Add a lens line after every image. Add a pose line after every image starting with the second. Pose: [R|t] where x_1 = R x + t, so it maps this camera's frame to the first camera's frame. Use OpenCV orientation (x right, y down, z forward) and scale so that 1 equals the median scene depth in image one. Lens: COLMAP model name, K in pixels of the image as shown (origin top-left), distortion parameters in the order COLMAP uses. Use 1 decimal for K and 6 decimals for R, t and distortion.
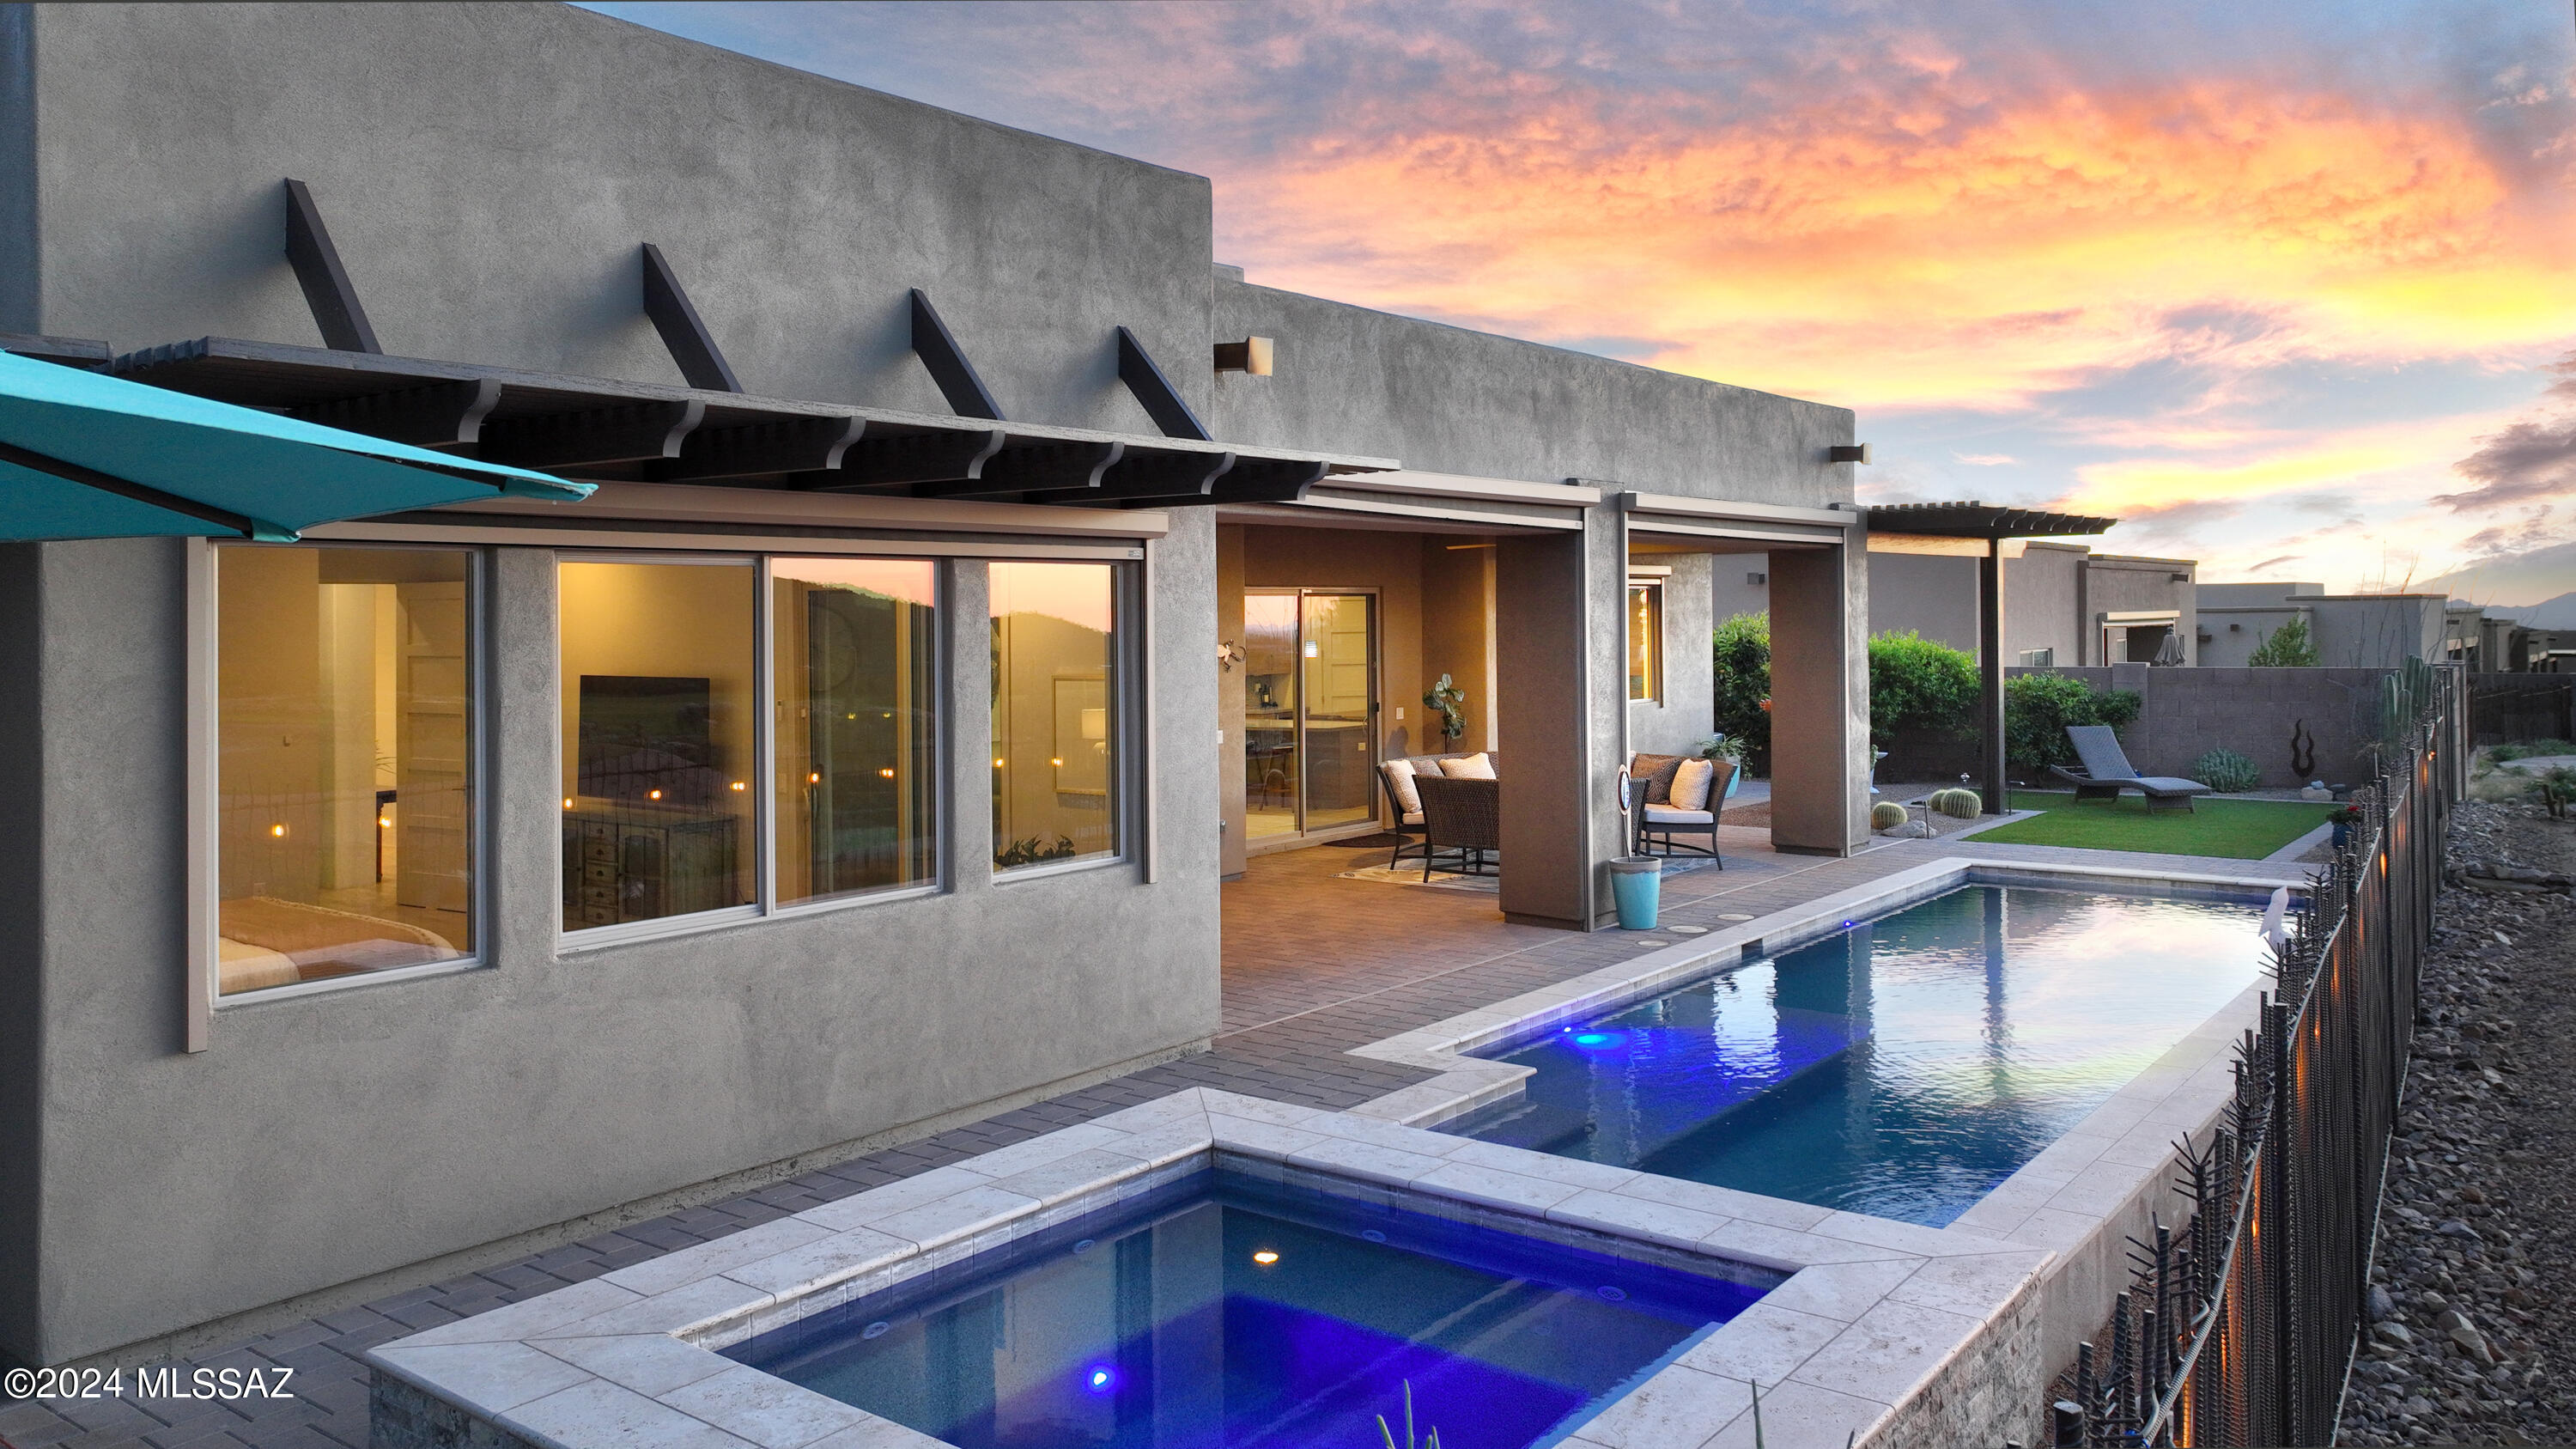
lens RADIAL K [[1848.5, 0, 1221.1], [0, 1848.5, 612.8], [0, 0, 1]] dist [0.001539, 0.001758]
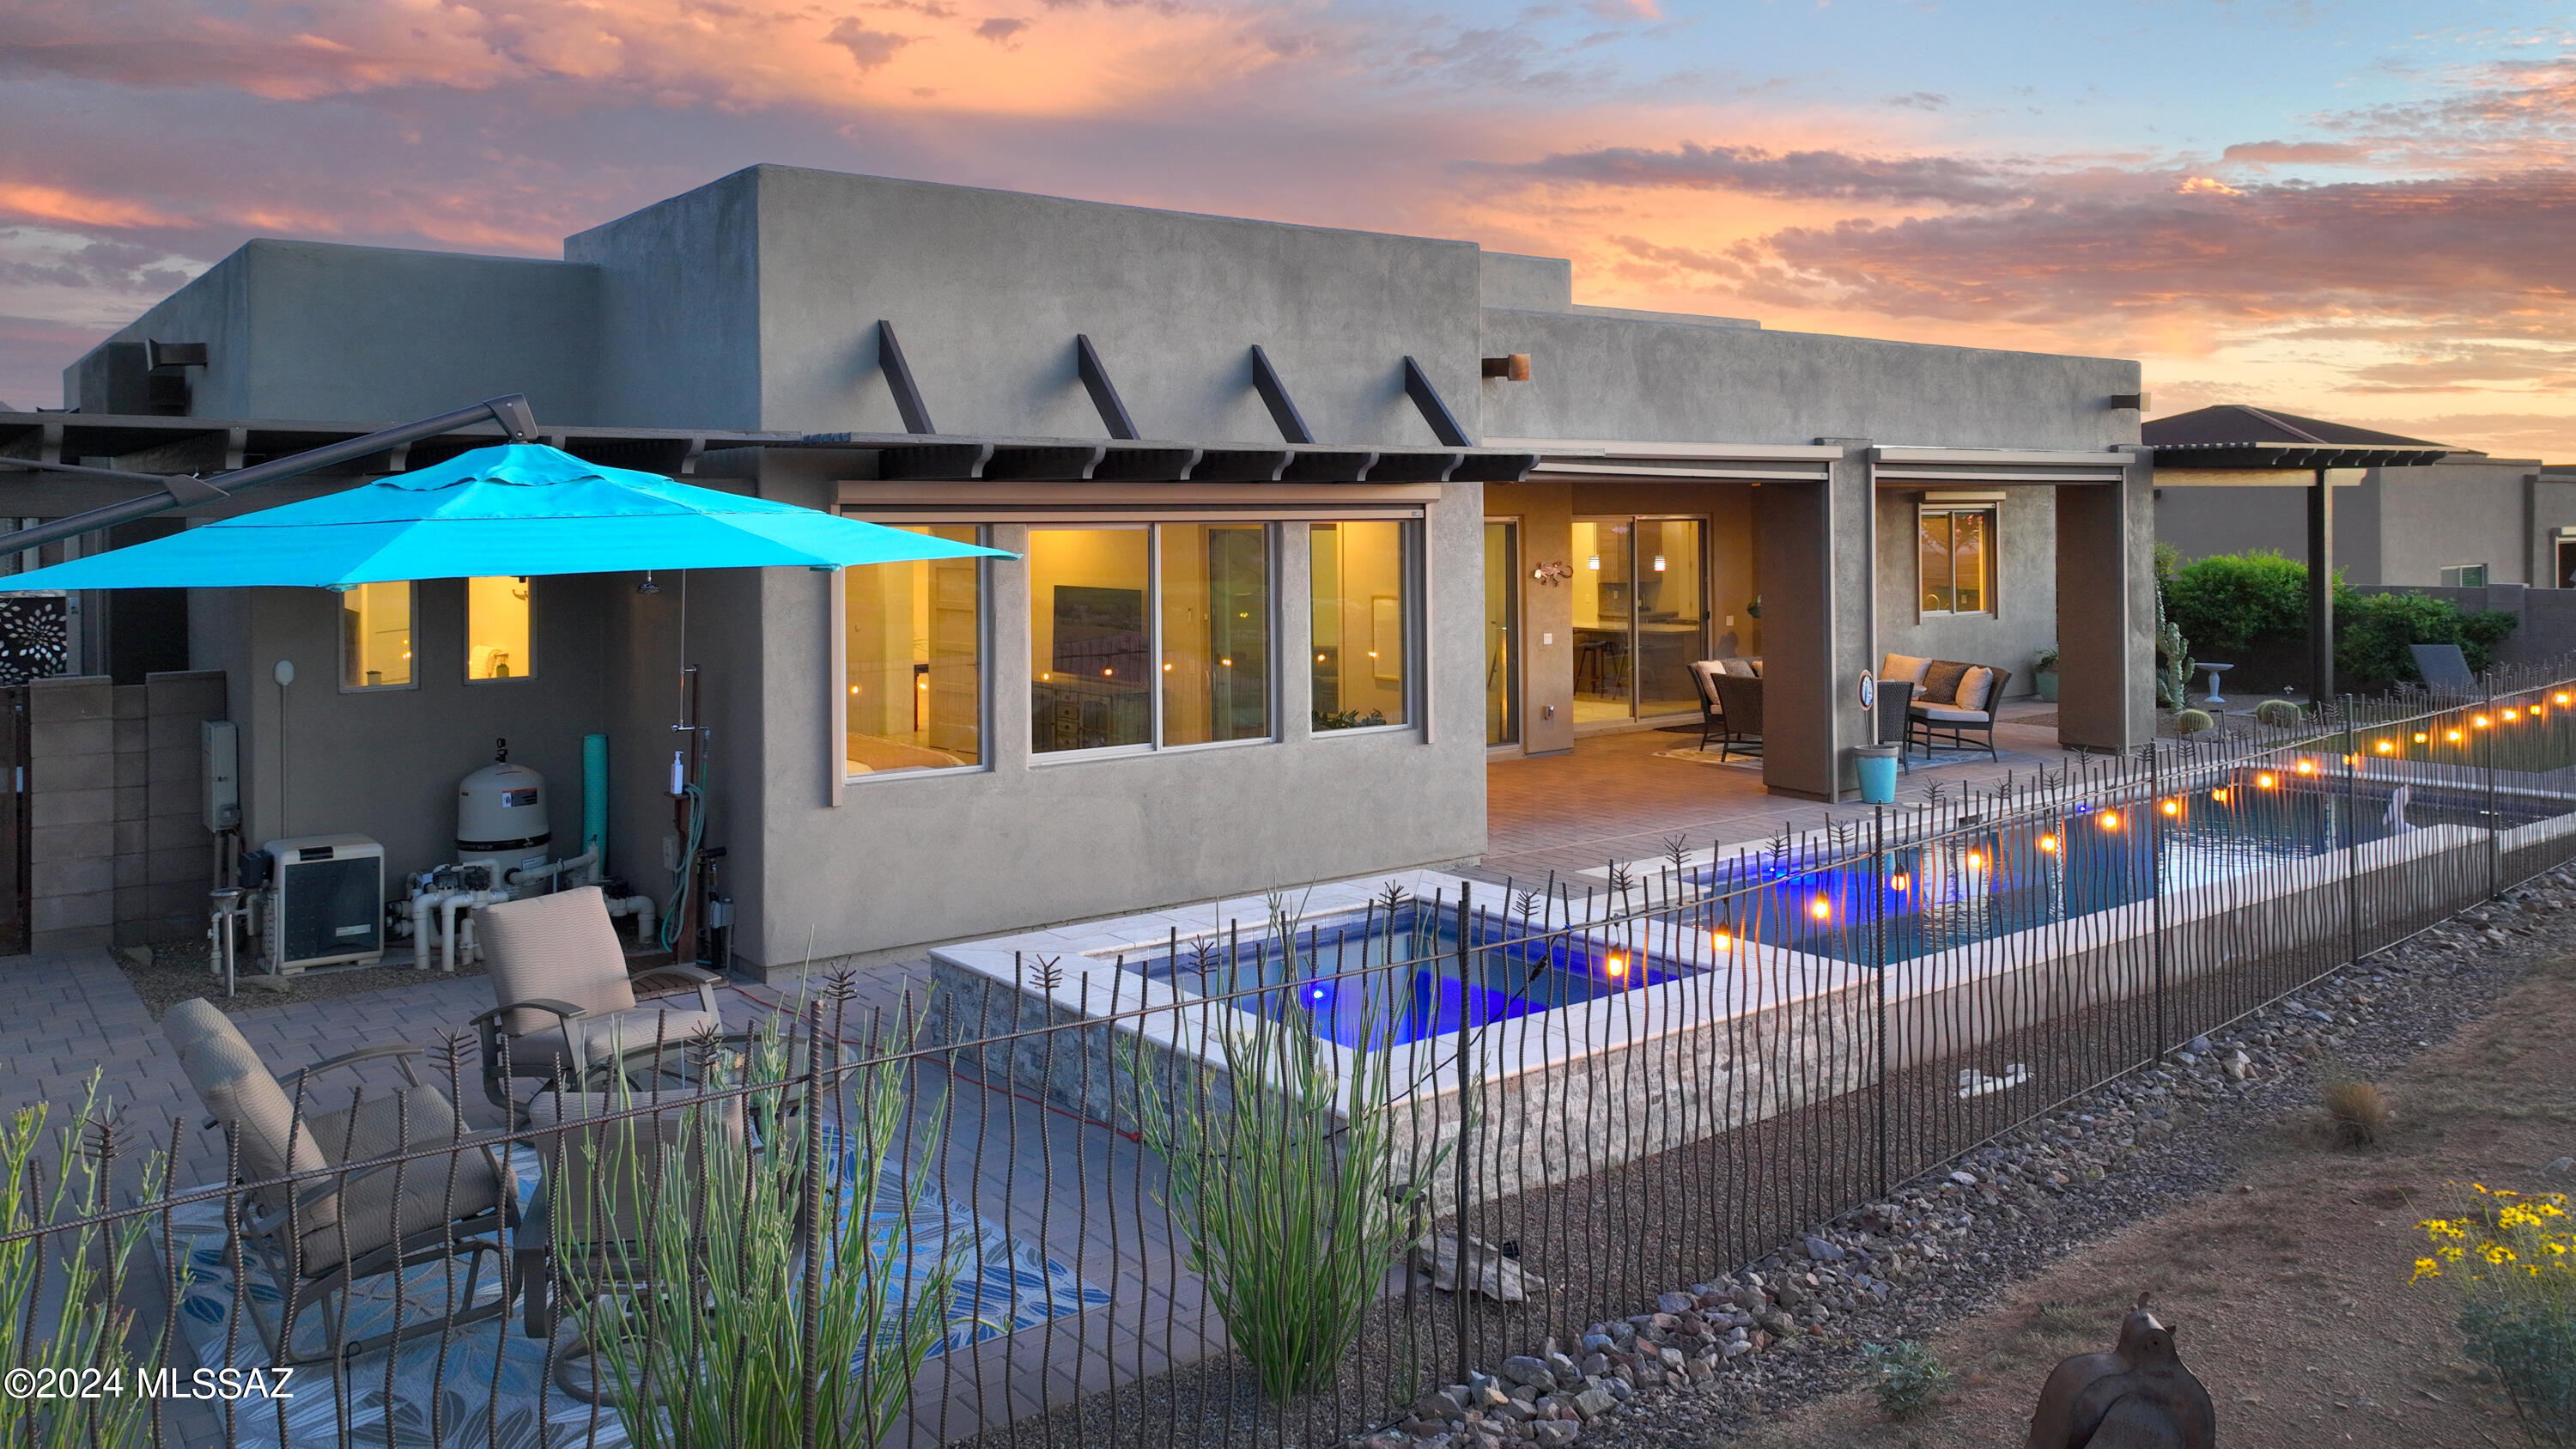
lens RADIAL K [[1824.5, 0, 1343.6], [0, 1824.5, 623.3], [0, 0, 1]] dist [0.000496, -0.002205]
pose [[0.982060, 0.022346, -0.187240, 0.151814], [-0.010094, 0.997760, 0.066133, -0.037323], [0.188298, -0.063057, 0.980086, -0.371204]]
